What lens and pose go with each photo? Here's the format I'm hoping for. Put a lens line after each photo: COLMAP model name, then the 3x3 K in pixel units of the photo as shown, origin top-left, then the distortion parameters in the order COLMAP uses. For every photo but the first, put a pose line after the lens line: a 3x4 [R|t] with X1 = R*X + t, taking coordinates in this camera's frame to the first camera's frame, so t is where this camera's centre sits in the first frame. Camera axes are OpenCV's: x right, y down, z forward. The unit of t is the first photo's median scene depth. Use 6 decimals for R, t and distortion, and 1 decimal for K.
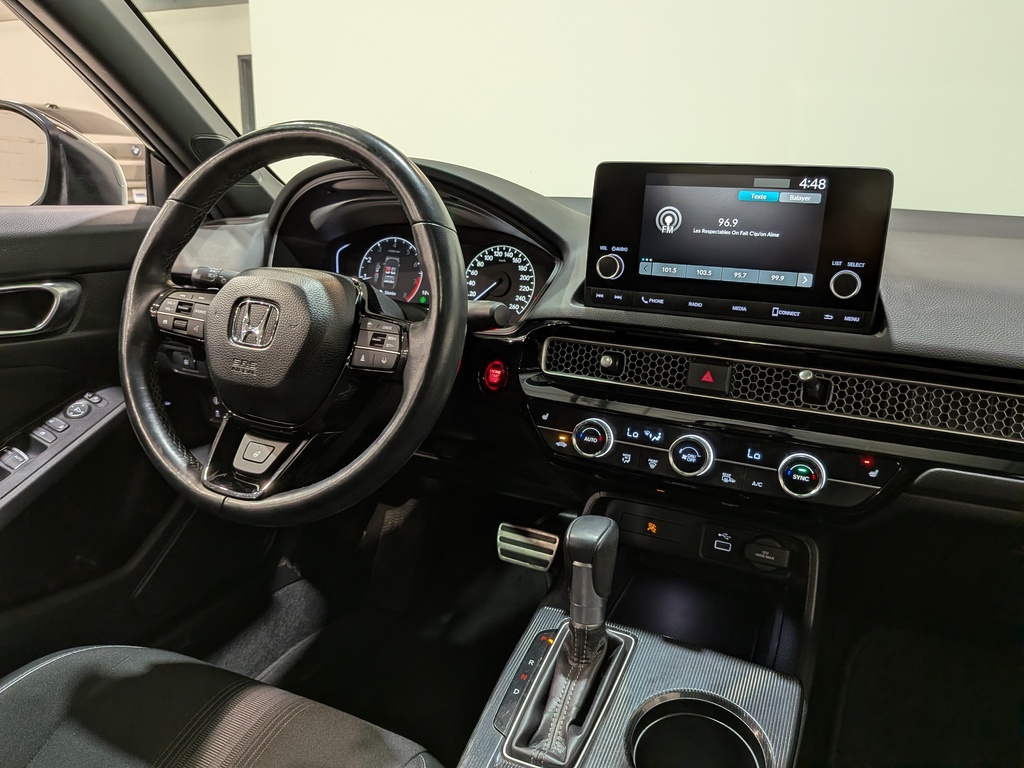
lens RADIAL K [[748.2, 0, 514.6], [0, 748.2, 387.6], [0, 0, 1]] dist [0.059255, -0.099834]
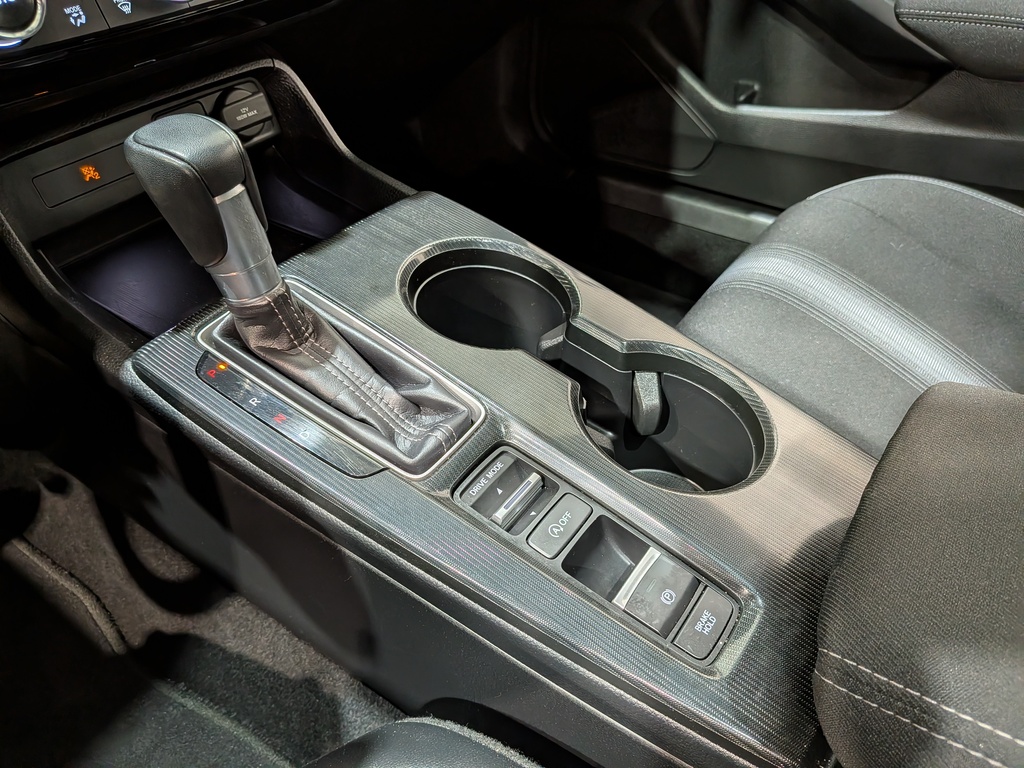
lens RADIAL K [[748.2, 0, 493.1], [0, 748.2, 394.9], [0, 0, 1]] dist [0.059255, -0.099834]
pose [[0.204423, -0.663668, 0.719553, -0.322110], [0.309878, 0.741146, 0.595549, 0.069318], [-0.928540, 0.101230, 0.357163, 0.575133]]
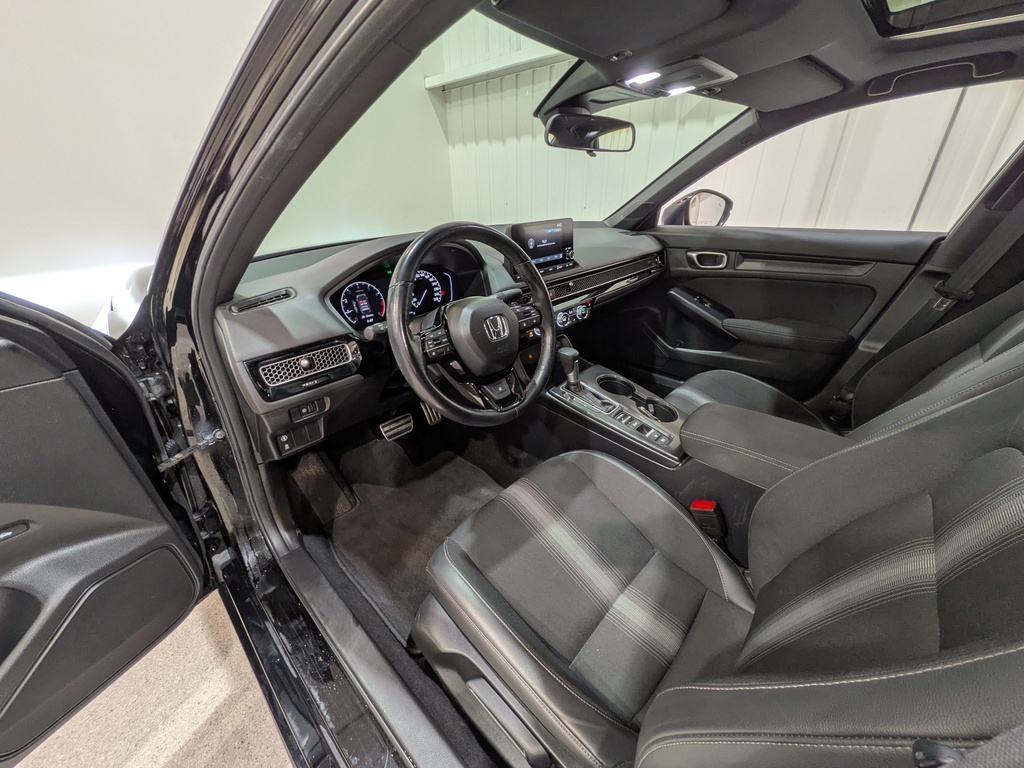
lens RADIAL K [[406.5, 0, 520.5], [0, 406.5, 379.8], [0, 0, 1]] dist [-0.001575, -0.000016]
pose [[0.307692, -0.445346, 0.840829, -1.261906], [0.287660, 0.885887, 0.363945, -0.328873], [-0.906961, 0.129890, 0.400688, 0.492797]]
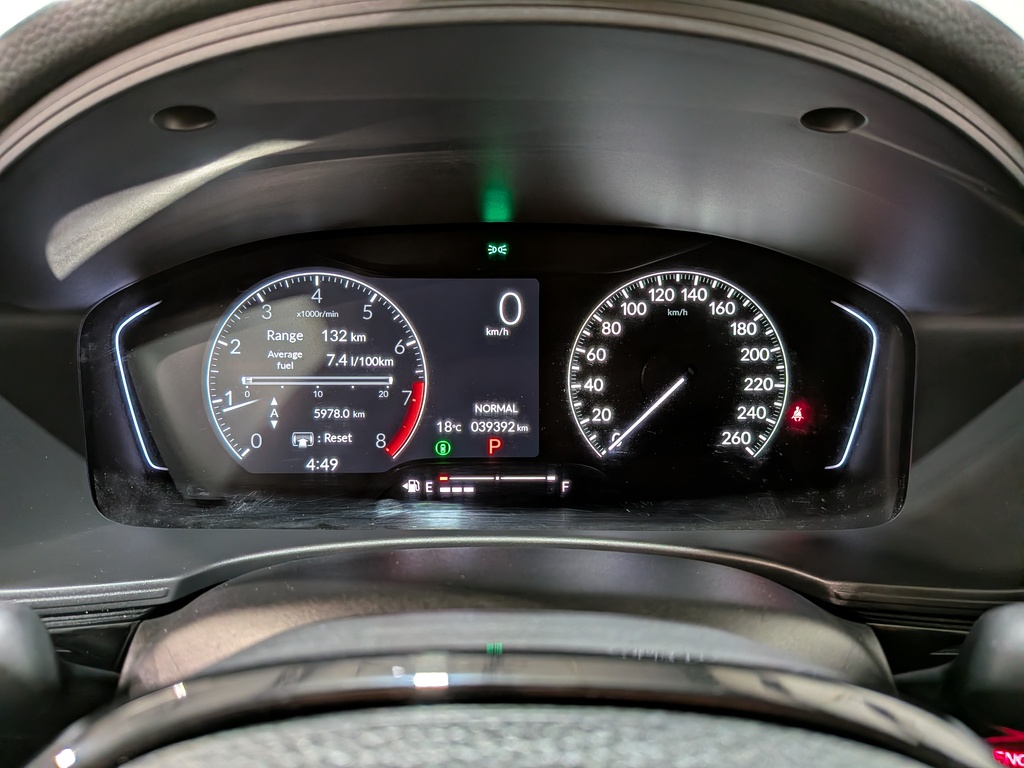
lens RADIAL K [[748.2, 0, 501.7], [0, 748.2, 390.2], [0, 0, 1]] dist [0.059255, -0.099834]
pose [[0.906391, -0.160871, 0.390609, -0.315918], [0.144440, 0.986941, 0.071302, -0.226985], [-0.396979, -0.008208, 0.917791, 0.937671]]
